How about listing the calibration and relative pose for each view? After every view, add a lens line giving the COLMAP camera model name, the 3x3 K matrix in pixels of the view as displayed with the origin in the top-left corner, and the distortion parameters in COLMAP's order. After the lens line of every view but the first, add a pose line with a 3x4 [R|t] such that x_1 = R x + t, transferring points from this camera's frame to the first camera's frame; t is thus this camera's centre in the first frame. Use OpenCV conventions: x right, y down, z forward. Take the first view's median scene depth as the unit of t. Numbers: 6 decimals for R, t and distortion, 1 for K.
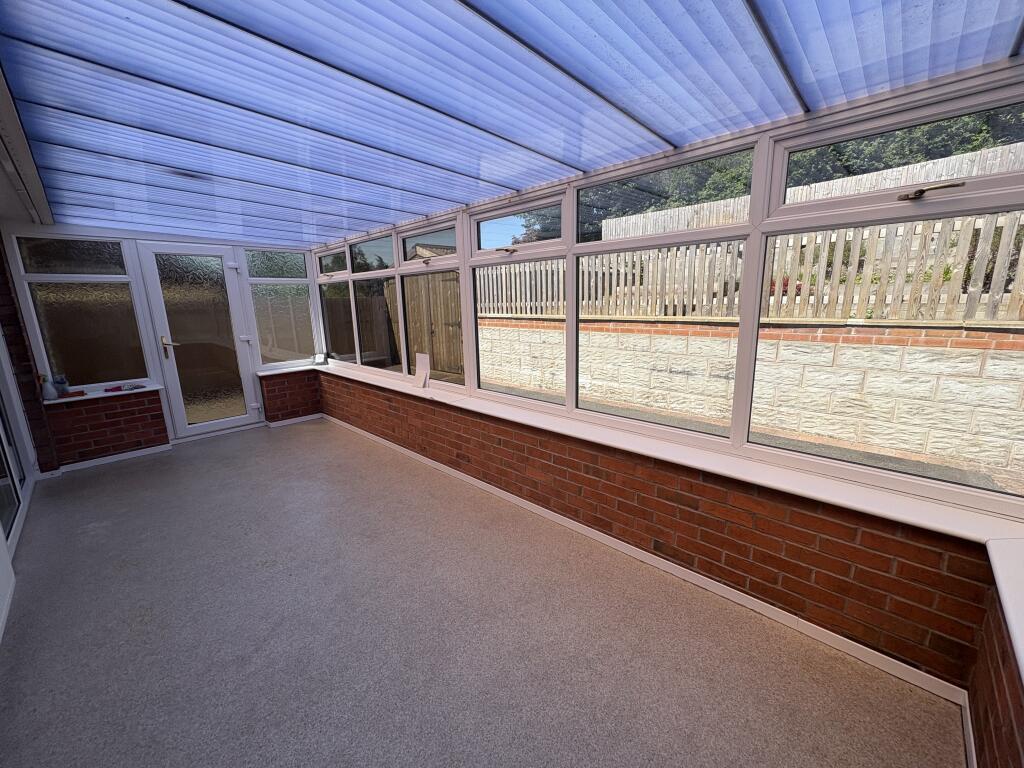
lens RADIAL K [[411.3, 0, 510.0], [0, 411.3, 373.0], [0, 0, 1]] dist [0.000741, -0.000192]
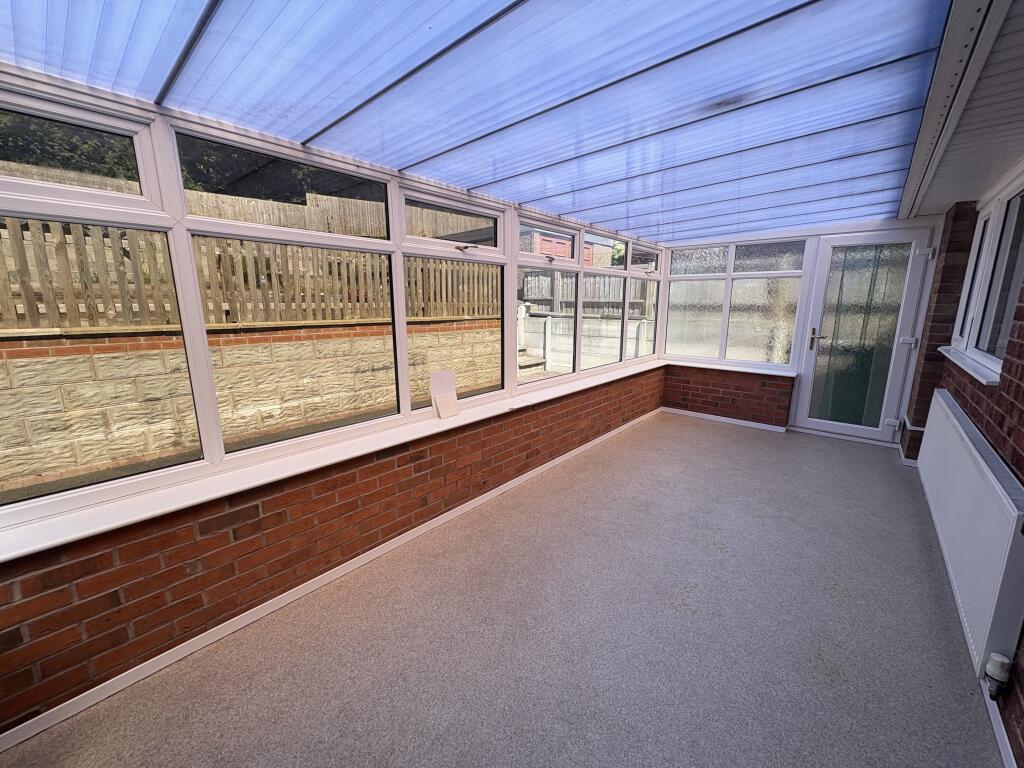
lens RADIAL K [[411.3, 0, 508.4], [0, 411.3, 389.2], [0, 0, 1]] dist [0.000741, -0.000192]
pose [[-0.039253, -0.190993, 0.980806, -0.695591], [0.173774, 0.965301, 0.194928, -0.103656], [-0.984003, 0.178090, -0.004702, 0.663978]]
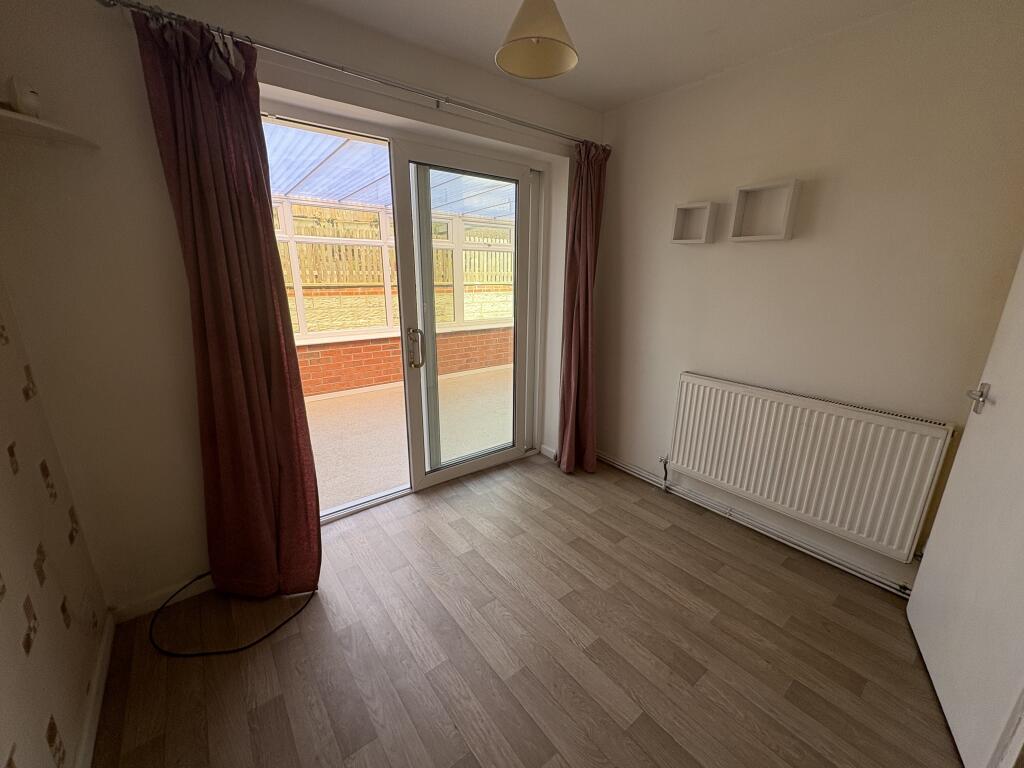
lens RADIAL K [[411.3, 0, 506.9], [0, 411.3, 391.2], [0, 0, 1]] dist [0.000741, -0.000192]
pose [[0.153821, -0.257218, 0.954032, -1.162885], [0.161846, 0.959042, 0.232474, -0.035162], [-0.974754, 0.118647, 0.189150, 0.340856]]
